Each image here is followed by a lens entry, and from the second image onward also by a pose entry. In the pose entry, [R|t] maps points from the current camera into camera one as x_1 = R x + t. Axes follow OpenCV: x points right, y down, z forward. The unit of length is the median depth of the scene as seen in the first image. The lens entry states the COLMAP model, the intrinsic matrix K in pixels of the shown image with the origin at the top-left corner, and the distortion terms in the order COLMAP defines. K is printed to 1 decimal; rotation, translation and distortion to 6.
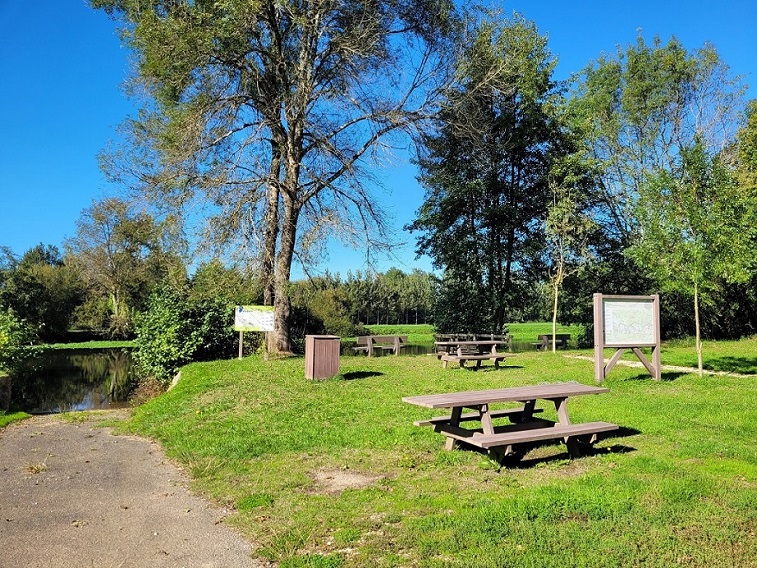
lens RADIAL K [[563.7, 0, 387.7], [0, 563.7, 281.2], [0, 0, 1]] dist [0.049485, -0.014433]
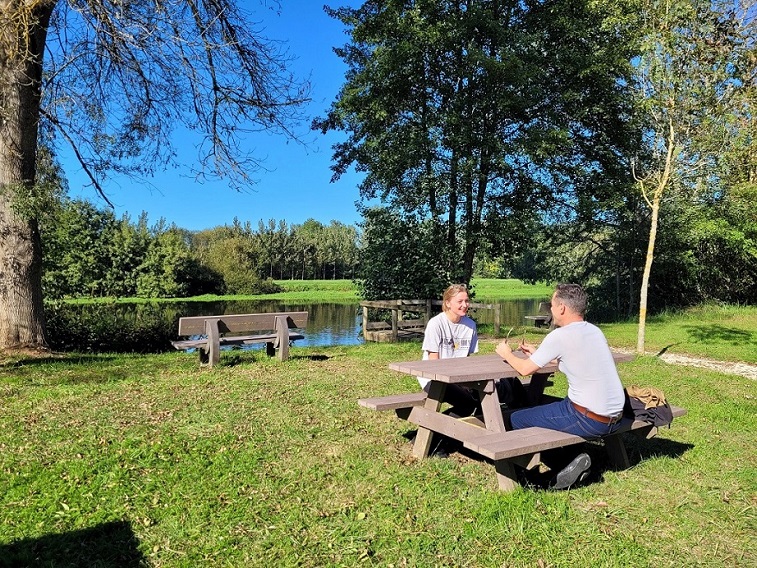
lens RADIAL K [[563.7, 0, 381.8], [0, 563.7, 278.8], [0, 0, 1]] dist [0.049485, -0.014433]
pose [[0.990944, 0.007558, 0.134061, 0.024242], [-0.017627, 0.997097, 0.074078, 0.027488], [-0.133112, -0.075770, 0.988200, 0.413965]]
